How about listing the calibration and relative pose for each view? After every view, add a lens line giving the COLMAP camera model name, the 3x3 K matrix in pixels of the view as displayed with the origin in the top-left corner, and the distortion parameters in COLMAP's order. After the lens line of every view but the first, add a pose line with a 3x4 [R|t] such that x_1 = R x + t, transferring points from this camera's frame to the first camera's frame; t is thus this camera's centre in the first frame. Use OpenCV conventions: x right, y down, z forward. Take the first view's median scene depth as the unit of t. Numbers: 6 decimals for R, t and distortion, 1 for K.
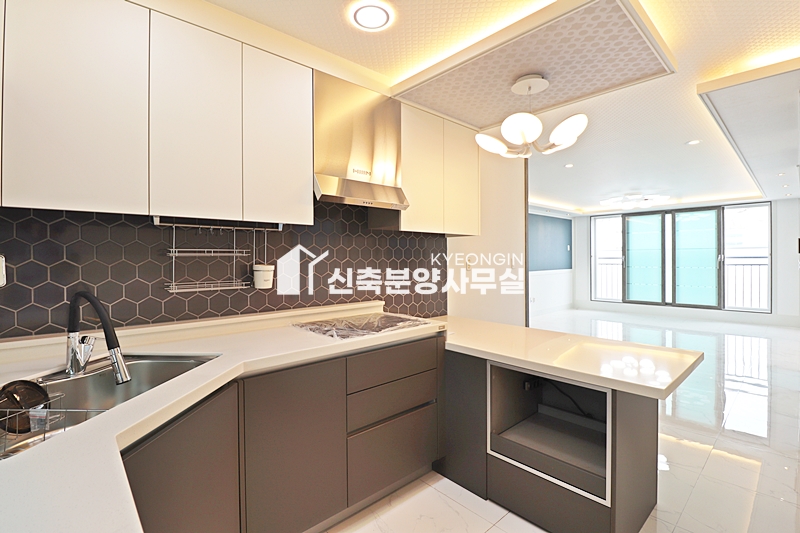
lens RADIAL K [[373.0, 0, 397.1], [0, 373.0, 264.5], [0, 0, 1]] dist [-0.009560, -0.000379]
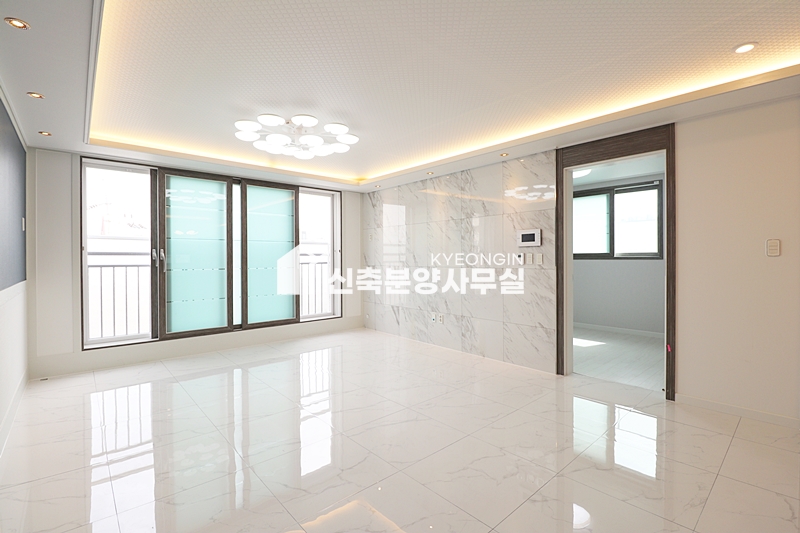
lens RADIAL K [[373.0, 0, 421.8], [0, 373.0, 262.0], [0, 0, 1]] dist [-0.009560, -0.000379]
pose [[-0.003076, -0.008748, 0.999957, 0.097535], [0.013087, 0.999876, 0.008788, -0.005746], [-0.999910, 0.013113, -0.002961, 0.681351]]
